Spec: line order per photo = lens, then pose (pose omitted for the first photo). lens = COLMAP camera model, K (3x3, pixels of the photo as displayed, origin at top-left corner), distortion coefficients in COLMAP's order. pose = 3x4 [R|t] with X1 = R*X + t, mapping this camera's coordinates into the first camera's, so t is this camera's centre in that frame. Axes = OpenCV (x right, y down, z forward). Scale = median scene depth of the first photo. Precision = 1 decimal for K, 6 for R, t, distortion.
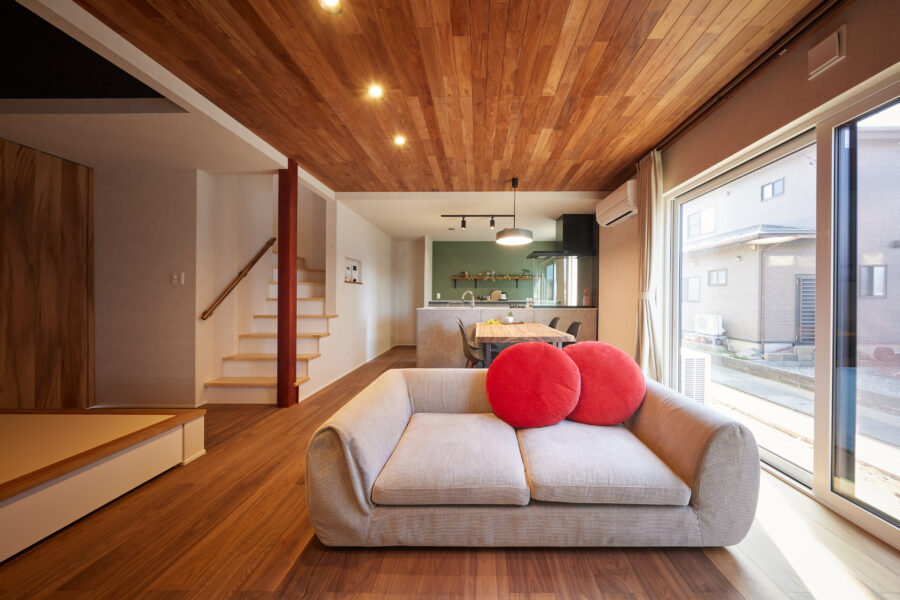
lens RADIAL K [[289.0, 0, 468.7], [0, 289.0, 297.7], [0, 0, 1]] dist [-0.000903, -0.000015]
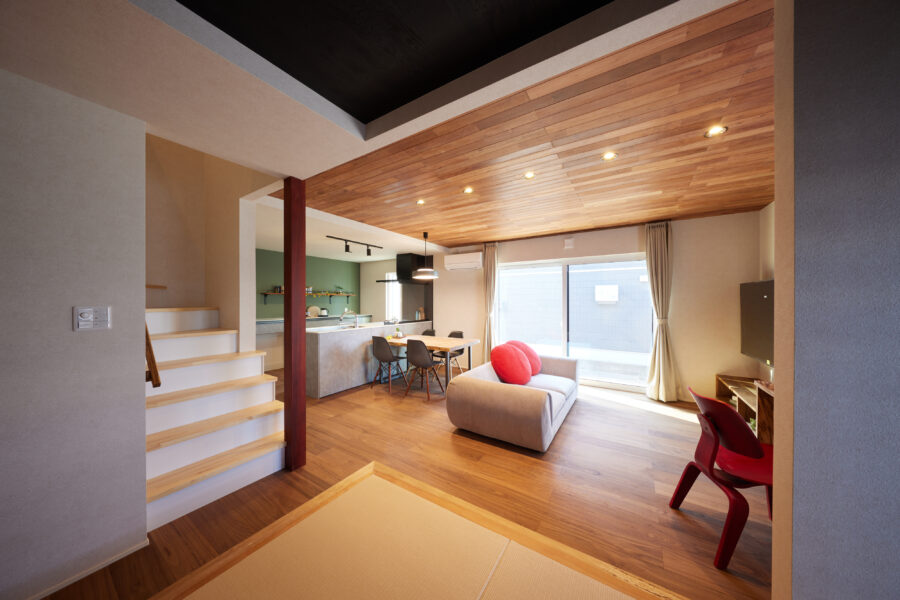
lens RADIAL K [[289.0, 0, 442.8], [0, 289.0, 298.3], [0, 0, 1]] dist [-0.000903, -0.000015]
pose [[0.544188, 0.003791, 0.838955, -0.756740], [0.005453, 0.999953, -0.008055, -0.065053], [-0.838946, 0.008958, 0.544141, 0.138002]]
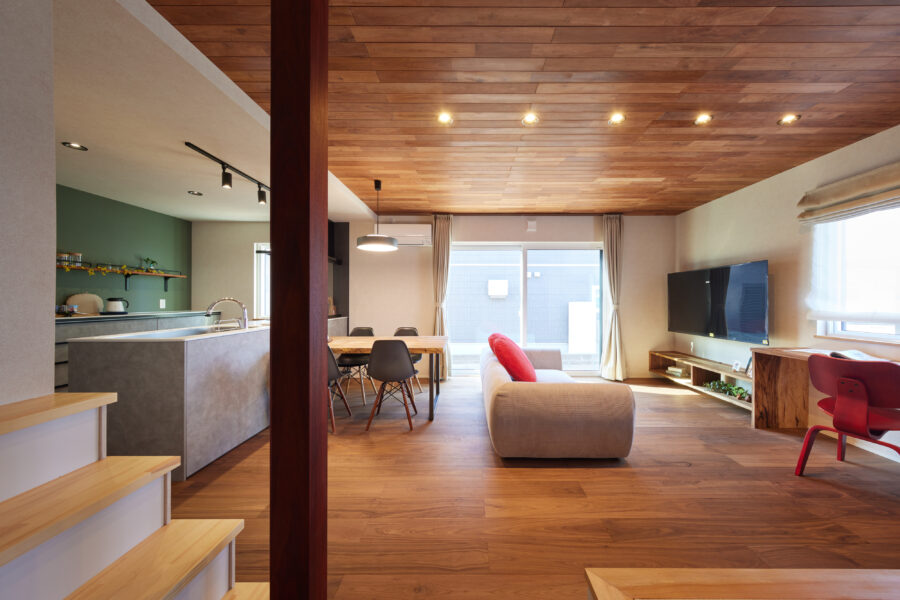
lens RADIAL K [[312.9, 0, 467.0], [0, 312.9, 299.9], [0, 0, 1]] dist [0.002044, -0.000046]
pose [[-0.020548, -0.000792, 0.999789, -0.672001], [0.001592, 0.999998, 0.000825, -0.021945], [-0.999788, 0.001608, -0.020546, 0.576131]]
